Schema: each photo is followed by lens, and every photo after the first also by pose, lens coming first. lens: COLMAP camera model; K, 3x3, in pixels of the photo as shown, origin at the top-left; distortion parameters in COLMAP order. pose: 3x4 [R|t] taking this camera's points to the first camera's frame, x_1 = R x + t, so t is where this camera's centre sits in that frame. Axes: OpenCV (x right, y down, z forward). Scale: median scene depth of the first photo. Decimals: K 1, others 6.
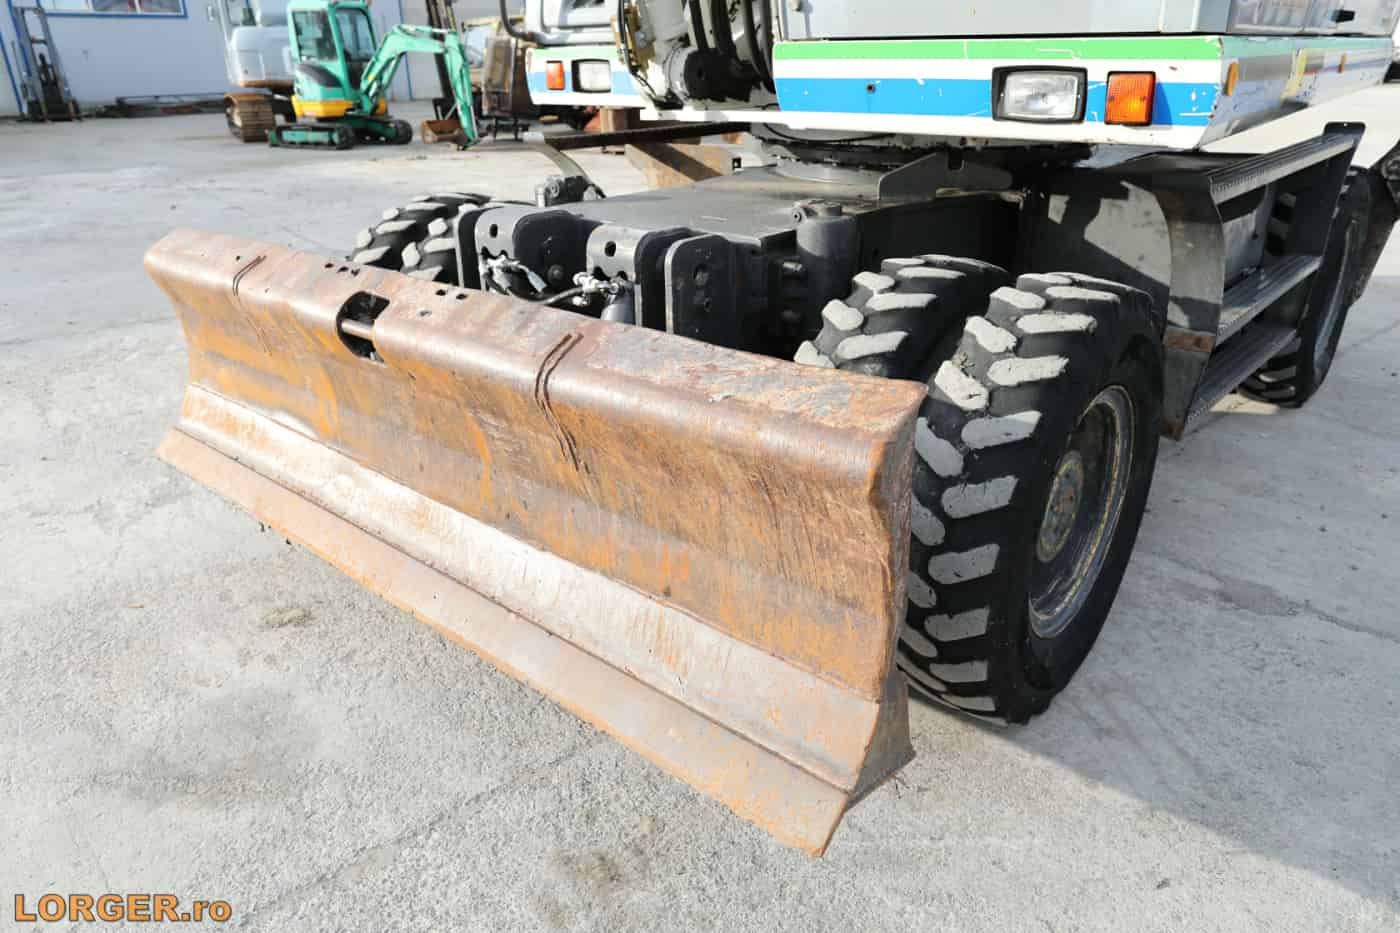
lens RADIAL K [[945.9, 0, 700.0], [0, 945.9, 466.5], [0, 0, 1]] dist [-0.003480, -0.002339]
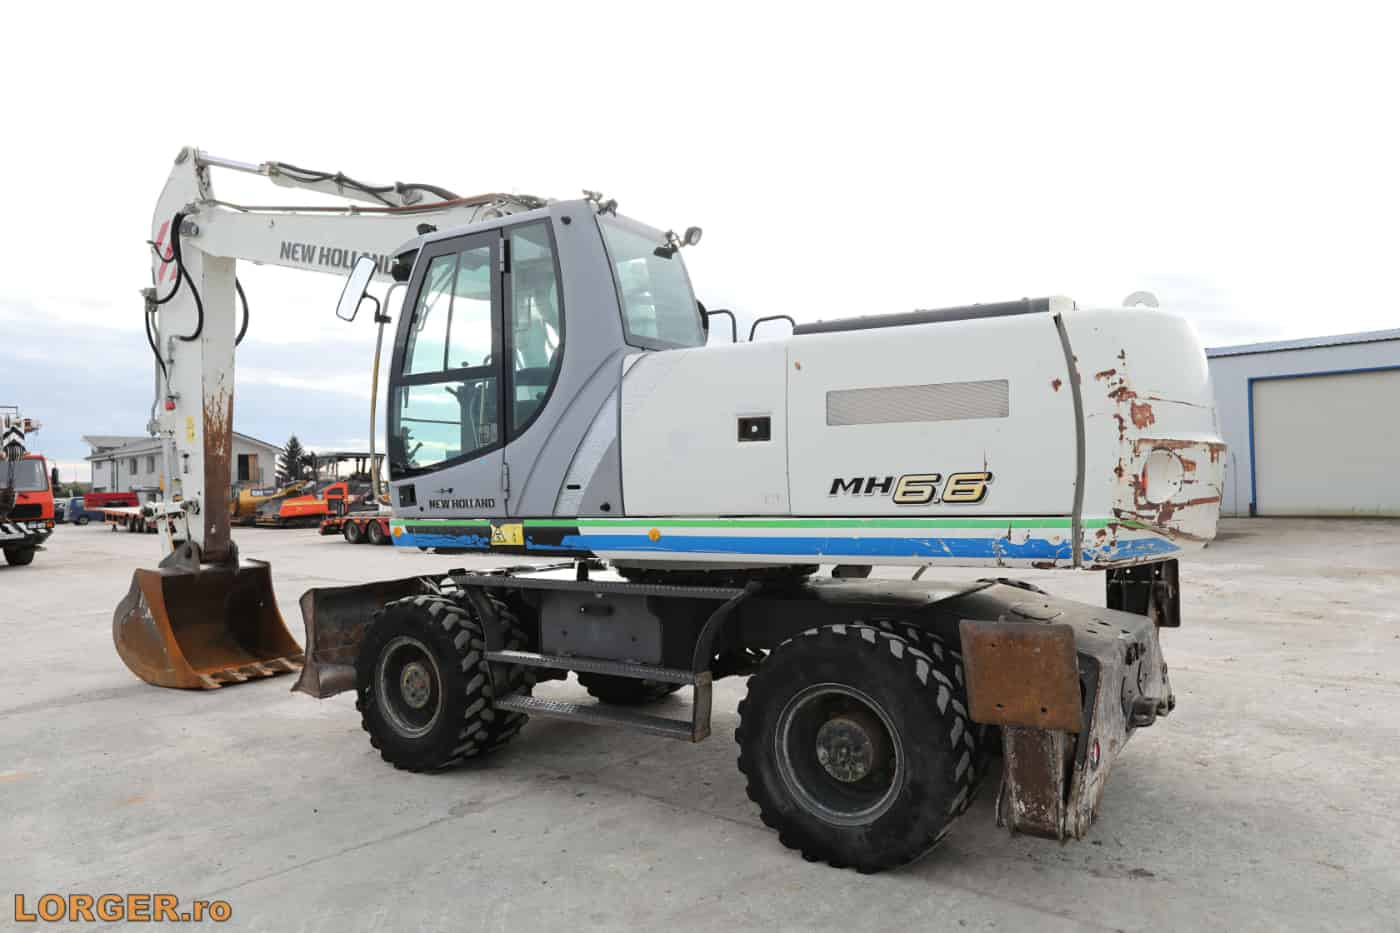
lens RADIAL K [[945.9, 0, 700.0], [0, 945.9, 466.5], [0, 0, 1]] dist [-0.003480, -0.002339]
pose [[0.128700, -0.002820, -0.991680, 2.133560], [-0.384181, 0.921765, -0.052480, -0.456166], [0.914243, 0.387739, 0.117548, 0.860855]]
